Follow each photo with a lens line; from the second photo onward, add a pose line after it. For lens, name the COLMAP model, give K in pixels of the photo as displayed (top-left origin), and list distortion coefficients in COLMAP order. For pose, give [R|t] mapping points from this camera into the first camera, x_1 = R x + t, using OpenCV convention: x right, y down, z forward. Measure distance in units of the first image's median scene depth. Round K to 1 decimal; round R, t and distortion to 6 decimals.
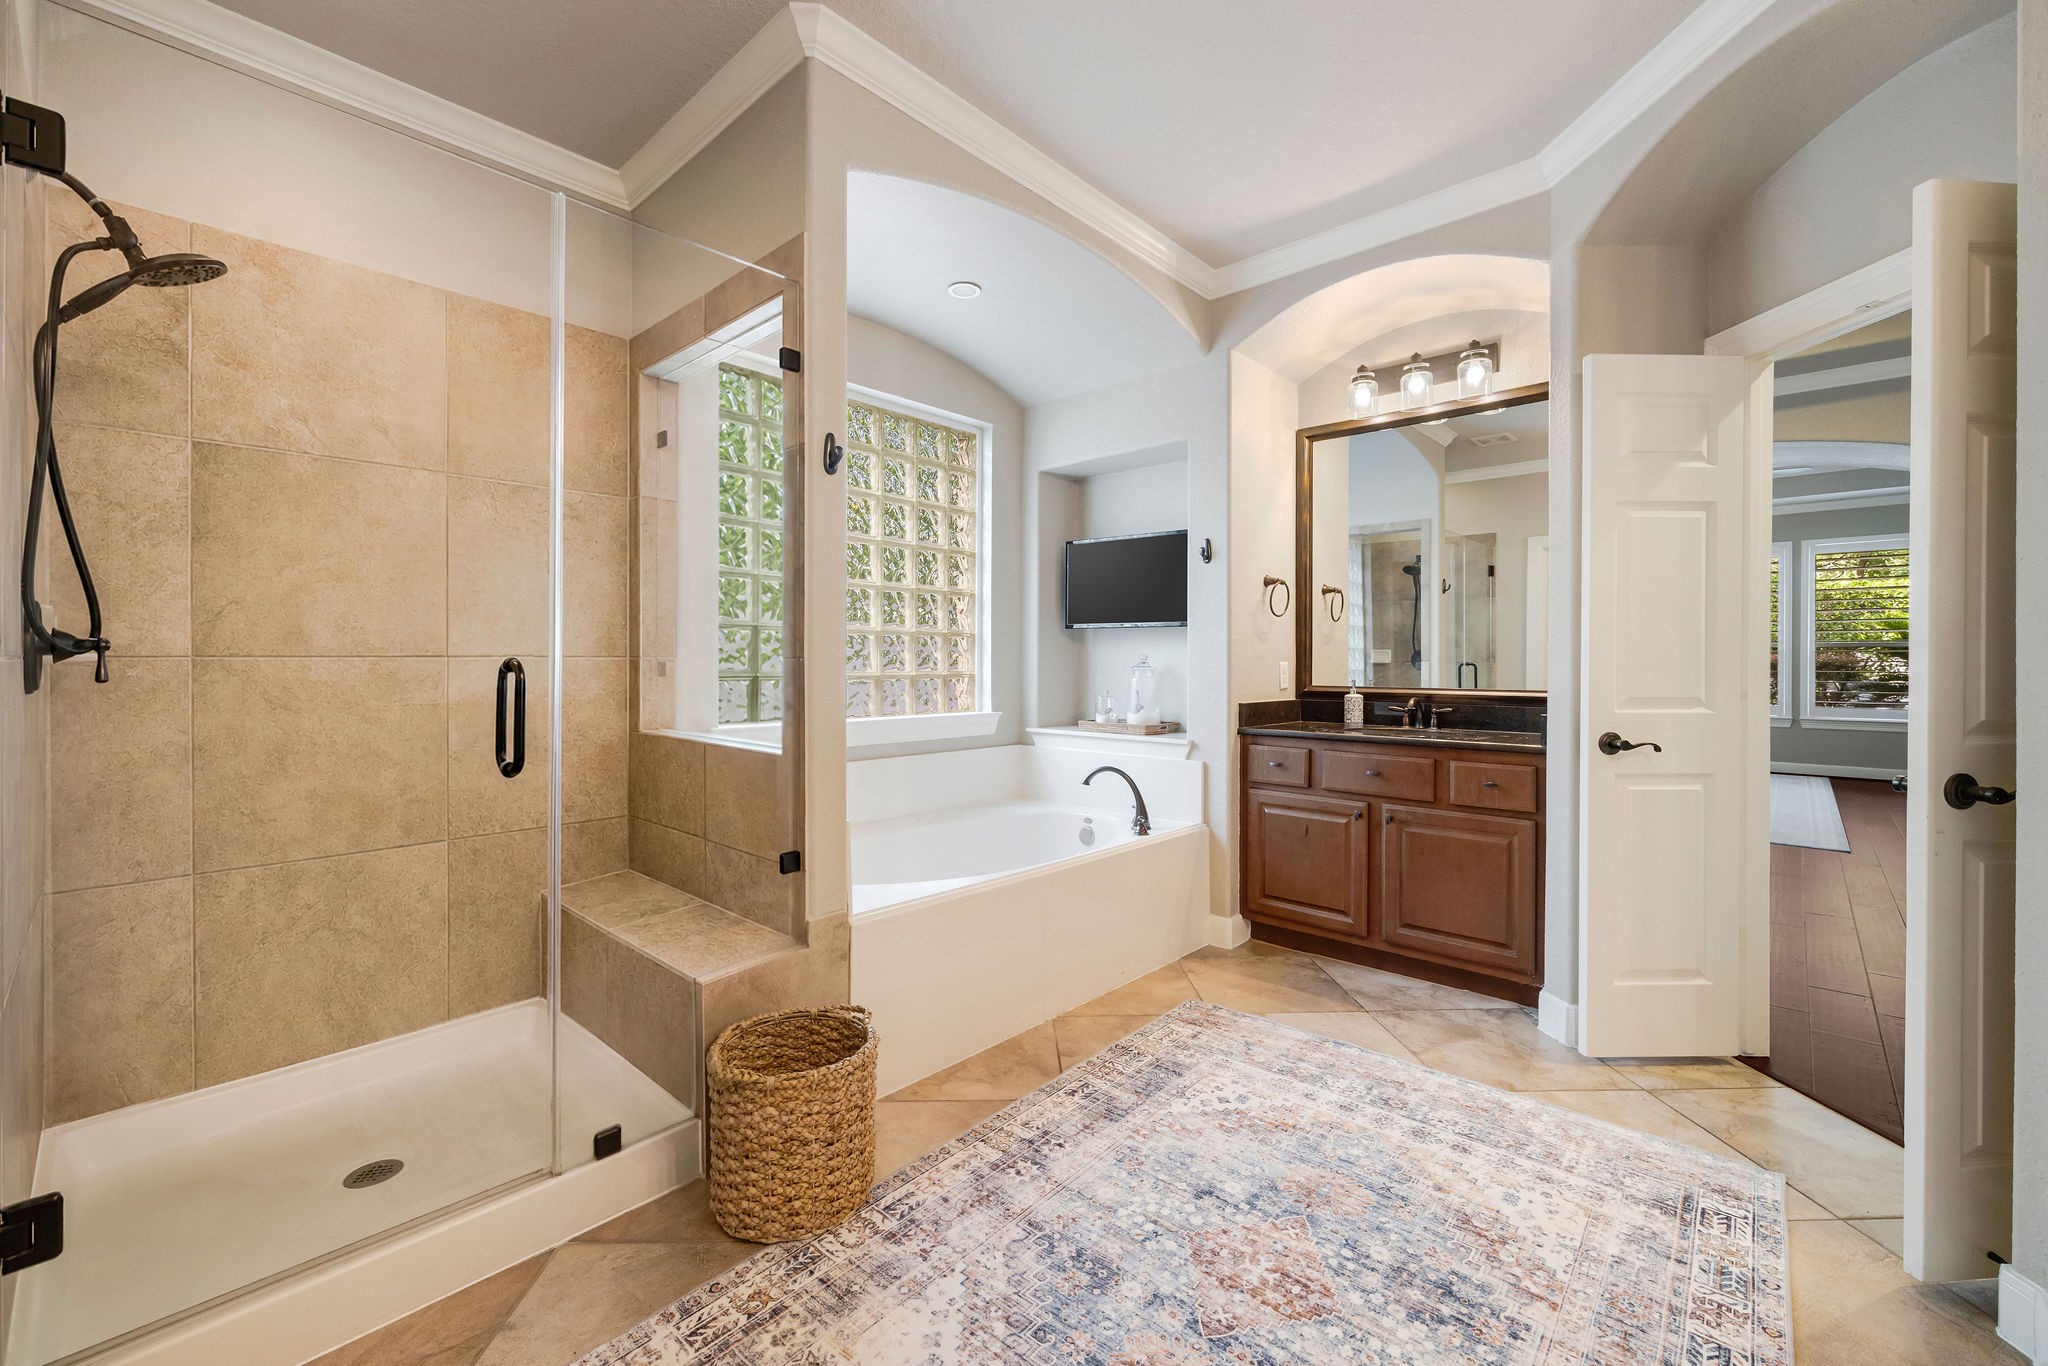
lens RADIAL K [[820.9, 0, 1020.7], [0, 820.9, 664.0], [0, 0, 1]] dist [-0.000961, 0.000152]
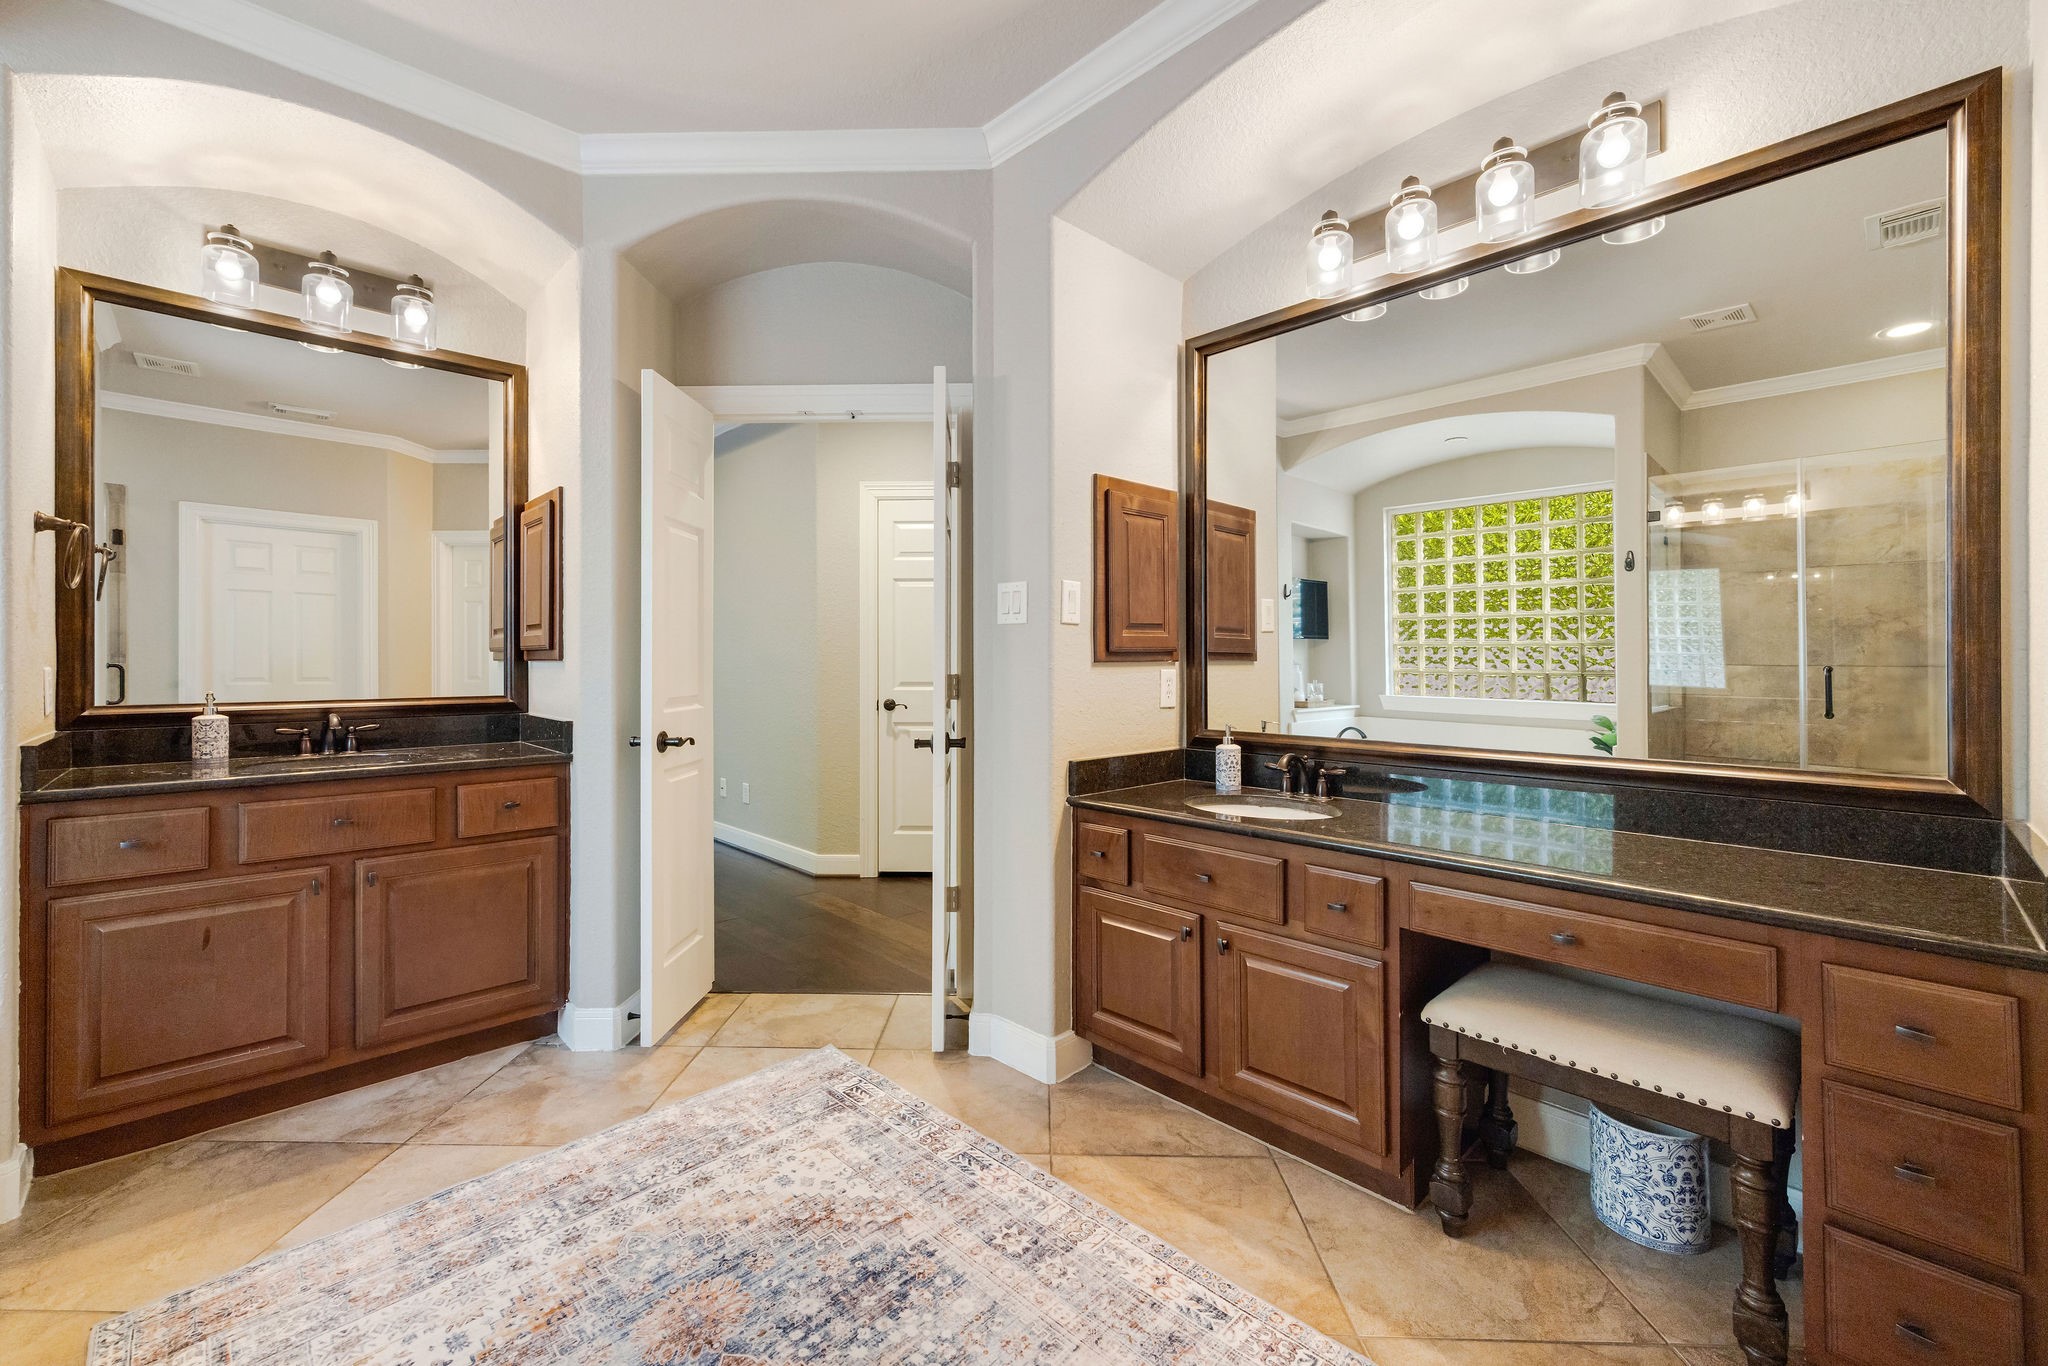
lens RADIAL K [[820.9, 0, 1020.7], [0, 820.9, 664.0], [0, 0, 1]] dist [-0.000961, 0.000152]
pose [[0.070759, -0.001984, 0.997491, -0.323353], [0.003561, 0.999992, 0.001736, -0.005130], [-0.997487, 0.003429, 0.070765, 0.479019]]
